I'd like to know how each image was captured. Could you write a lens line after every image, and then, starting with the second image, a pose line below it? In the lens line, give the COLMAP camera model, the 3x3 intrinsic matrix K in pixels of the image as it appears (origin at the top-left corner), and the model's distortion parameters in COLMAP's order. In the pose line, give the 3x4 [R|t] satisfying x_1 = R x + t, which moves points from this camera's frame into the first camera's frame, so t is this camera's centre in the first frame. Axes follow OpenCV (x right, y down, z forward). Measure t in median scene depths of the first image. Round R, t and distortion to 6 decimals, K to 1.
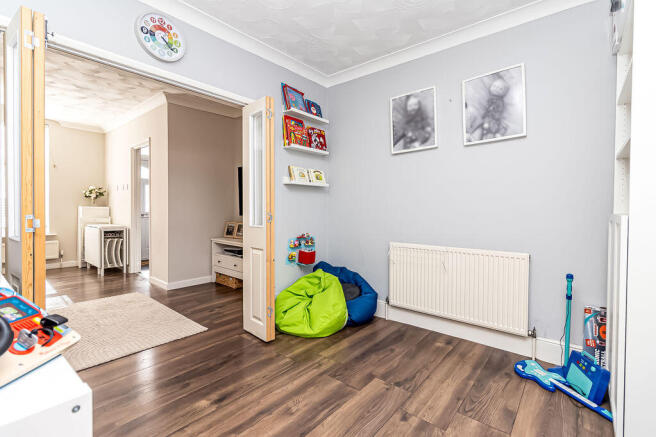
lens RADIAL K [[299.3, 0, 328.2], [0, 299.3, 215.1], [0, 0, 1]] dist [0.000816, -0.000008]
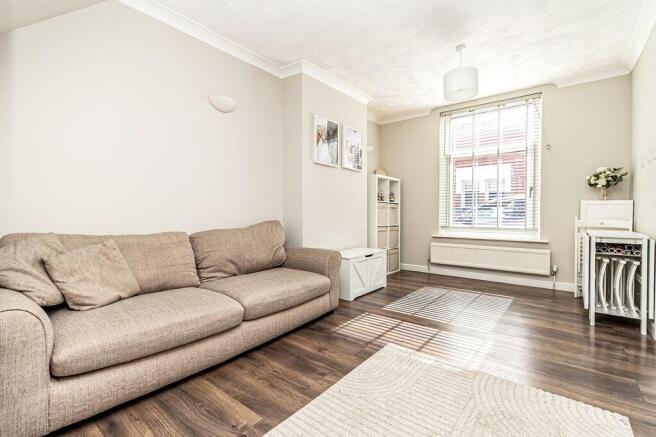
lens RADIAL K [[299.3, 0, 328.2], [0, 299.3, 215.1], [0, 0, 1]] dist [0.000816, -0.000008]
pose [[0.020353, -0.001776, -0.999791, -0.215519], [-0.026268, 0.999652, -0.002311, 0.018597], [0.999448, 0.026310, 0.020299, 0.487057]]
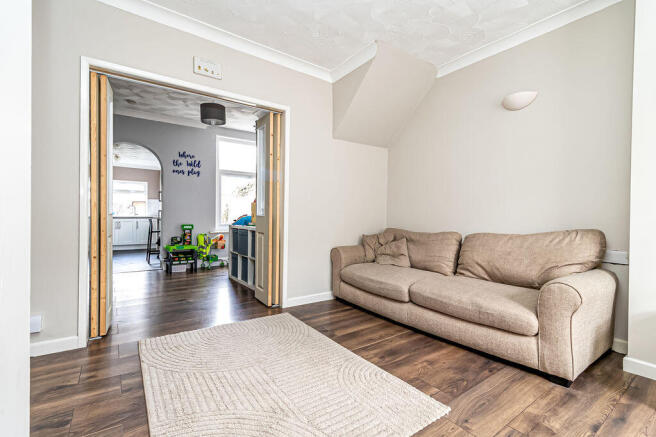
lens RADIAL K [[299.3, 0, 328.2], [0, 299.3, 215.1], [0, 0, 1]] dist [0.000816, -0.000008]
pose [[-0.967301, -0.023820, 0.252508, -0.673431], [-0.017864, 0.999506, 0.025853, 0.003452], [-0.252999, 0.020497, -0.967249, 0.978036]]
